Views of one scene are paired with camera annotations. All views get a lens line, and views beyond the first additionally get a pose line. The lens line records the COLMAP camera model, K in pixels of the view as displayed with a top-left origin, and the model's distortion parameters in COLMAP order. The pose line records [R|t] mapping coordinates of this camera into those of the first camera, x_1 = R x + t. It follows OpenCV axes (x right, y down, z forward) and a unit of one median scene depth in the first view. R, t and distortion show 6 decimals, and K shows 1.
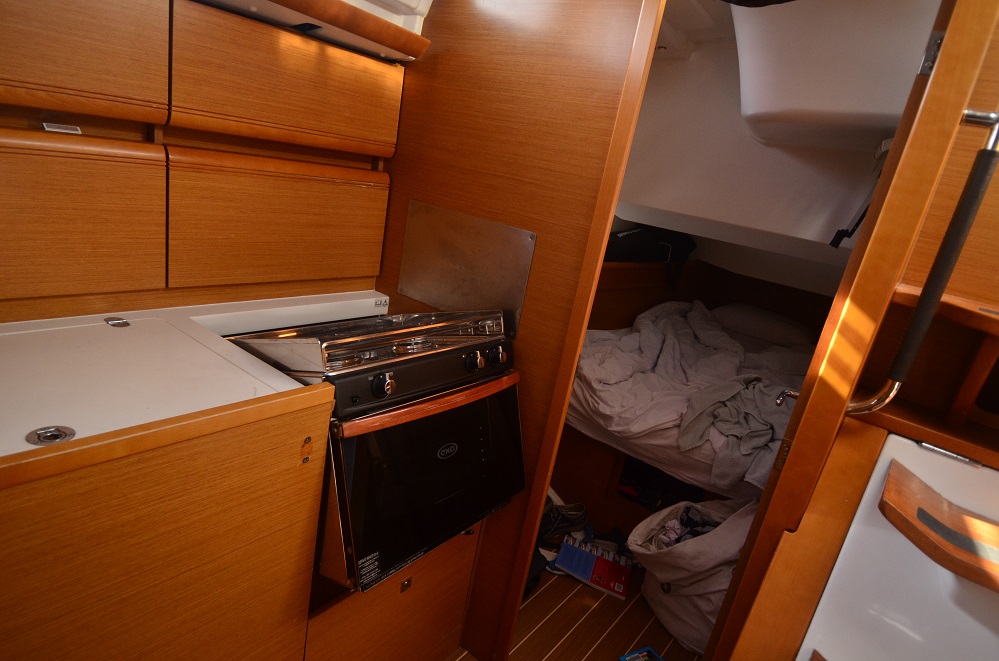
lens RADIAL K [[580.6, 0, 499.5], [0, 580.6, 330.5], [0, 0, 1]] dist [0.057536, -0.057933]
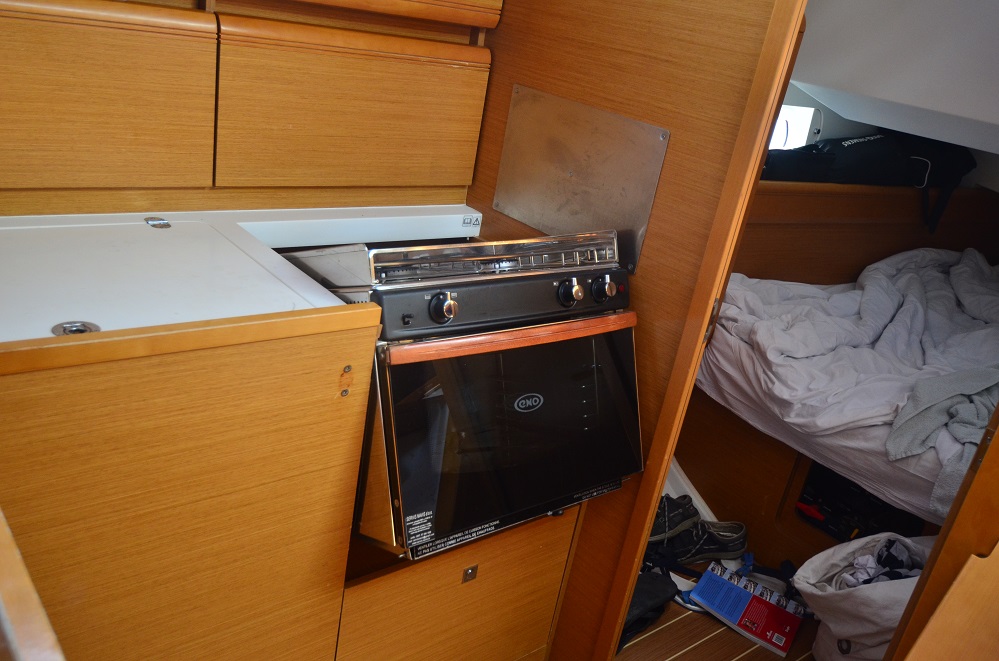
lens RADIAL K [[840.0, 0, 499.6], [0, 840.0, 316.8], [0, 0, 1]] dist [0.044317, -0.006692]
pose [[0.974329, 0.068578, -0.214430, 0.090914], [-0.060075, 0.997137, 0.045929, 0.028806], [0.216965, -0.031868, 0.975659, -0.084573]]
